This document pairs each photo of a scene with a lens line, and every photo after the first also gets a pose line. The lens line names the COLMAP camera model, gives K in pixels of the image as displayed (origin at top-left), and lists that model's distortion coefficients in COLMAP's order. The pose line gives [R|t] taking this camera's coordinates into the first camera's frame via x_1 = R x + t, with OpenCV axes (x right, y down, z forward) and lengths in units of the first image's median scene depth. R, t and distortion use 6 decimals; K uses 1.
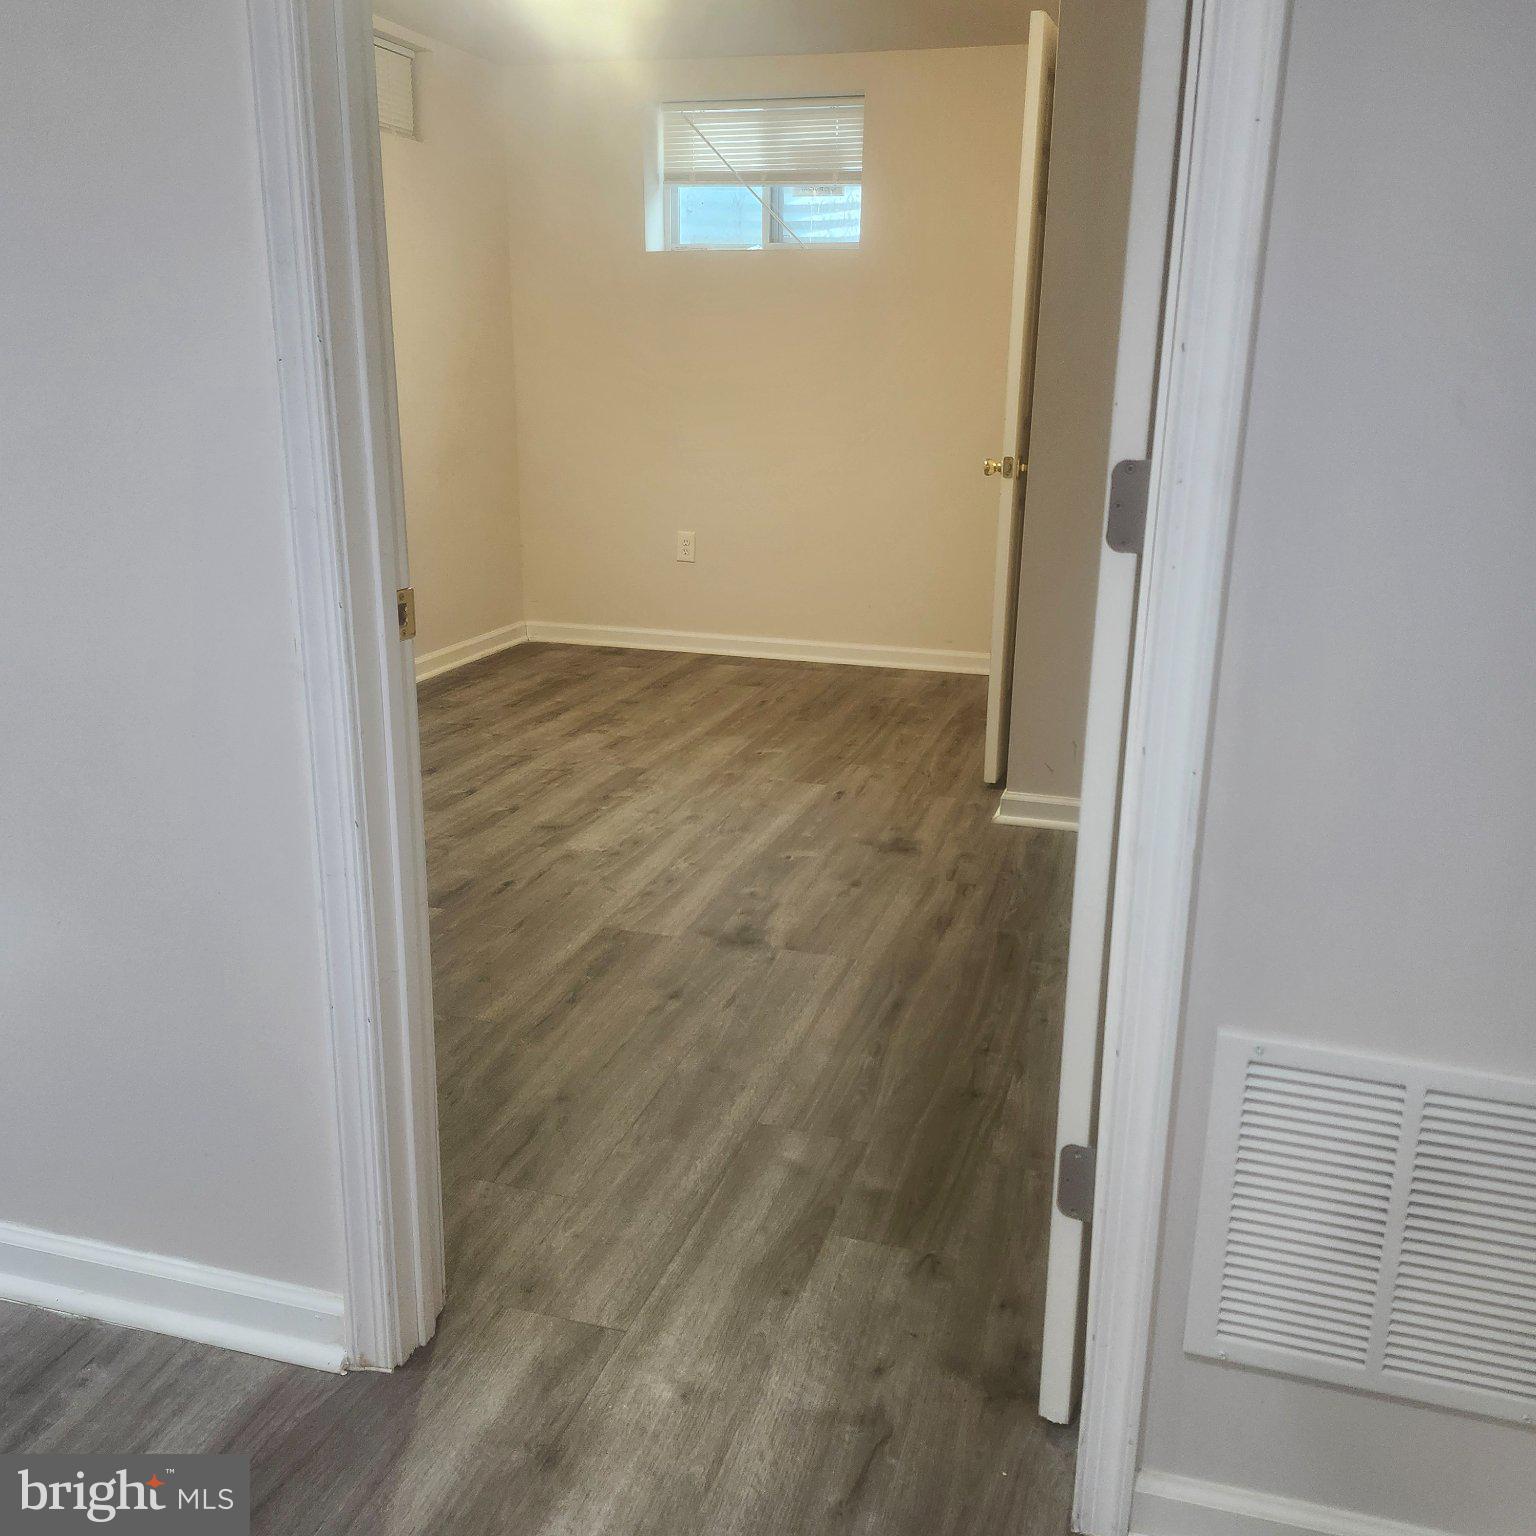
lens RADIAL K [[1411.3, 0, 767.6], [0, 1411.3, 767.3], [0, 0, 1]] dist [0.060433, 0.000000]
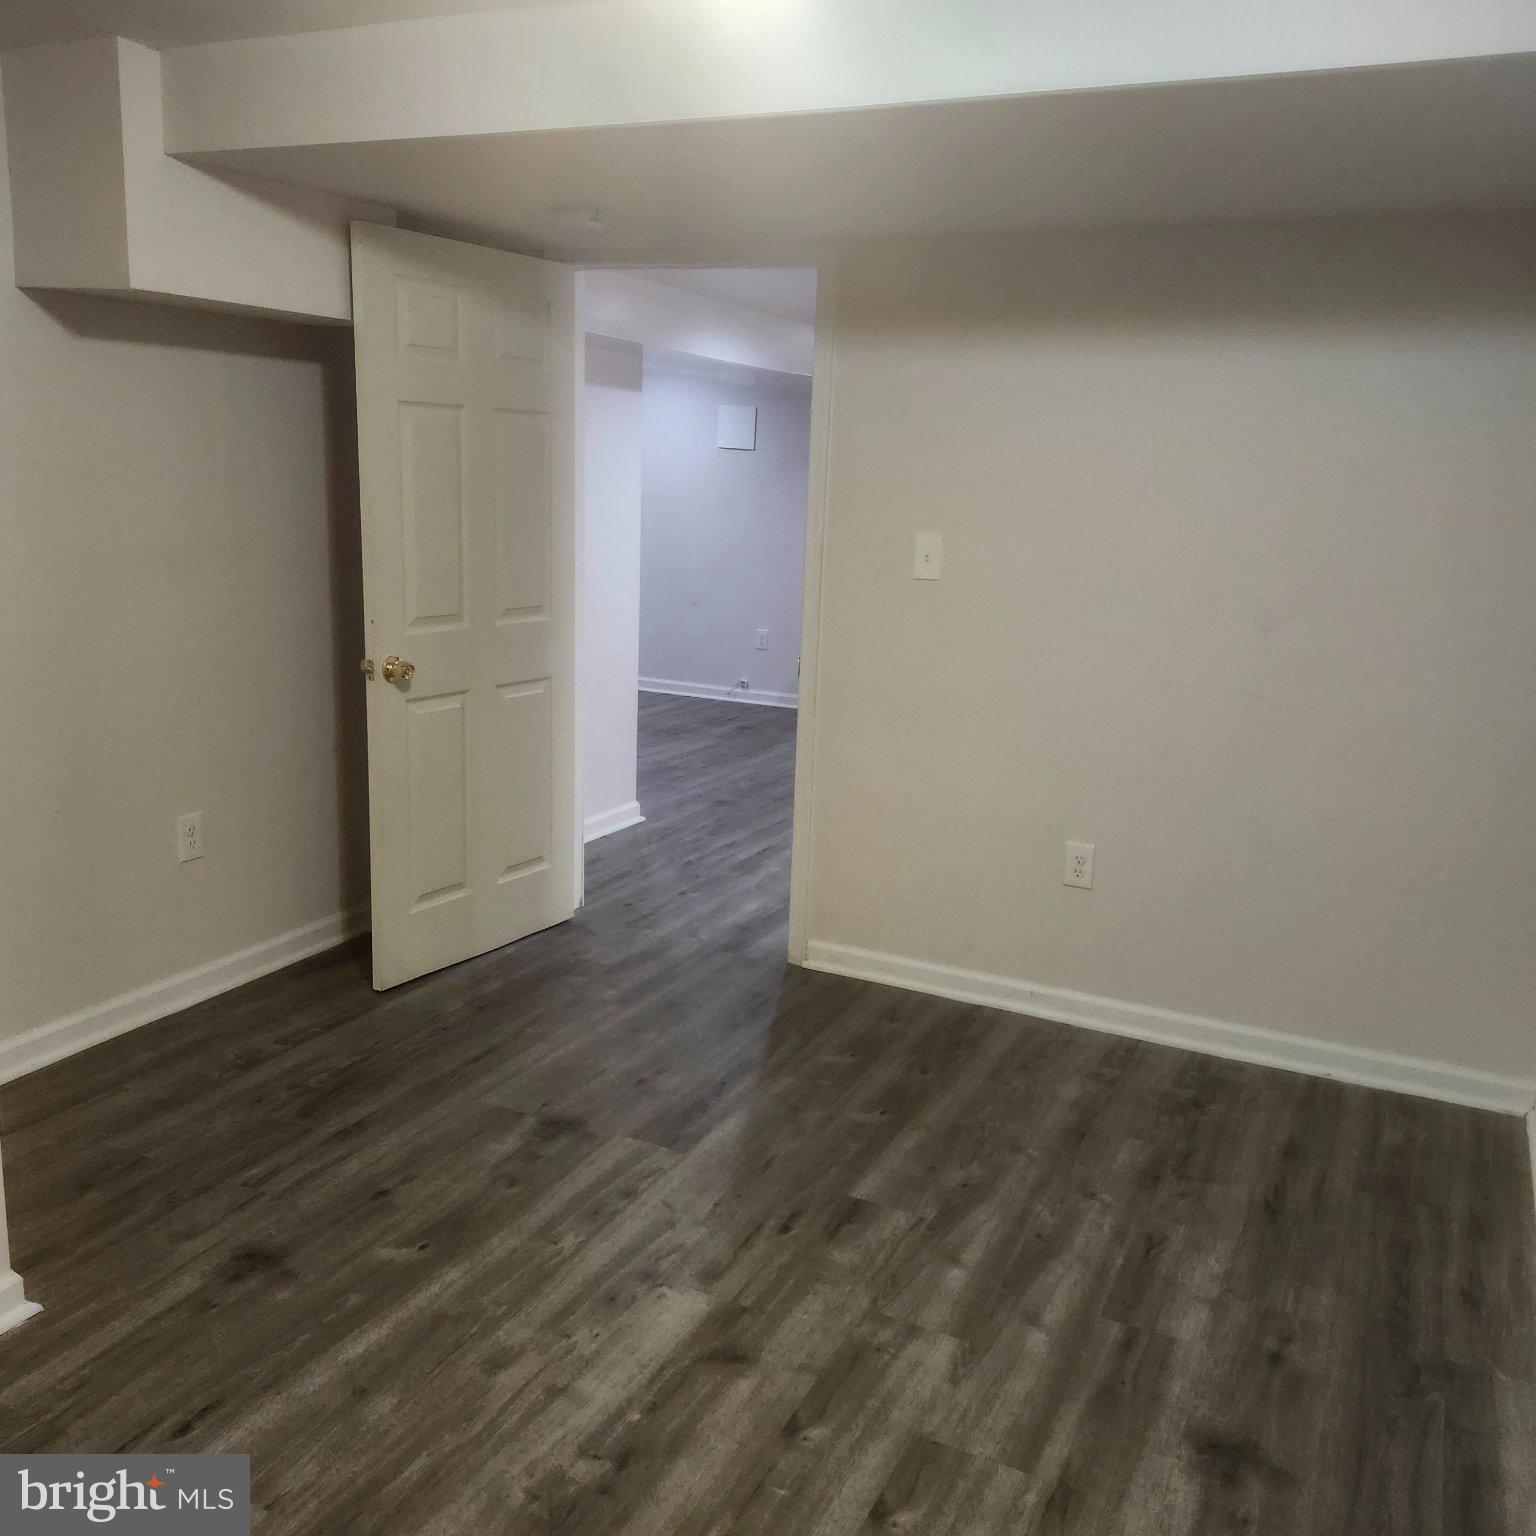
lens RADIAL K [[1411.3, 0, 768.8], [0, 1411.3, 771.2], [0, 0, 1]] dist [0.060433, 0.000000]
pose [[-0.988242, -0.085501, 0.126757, -0.257577], [-0.015402, 0.880481, 0.473832, -0.556086], [-0.152120, 0.466308, -0.871445, 1.609538]]
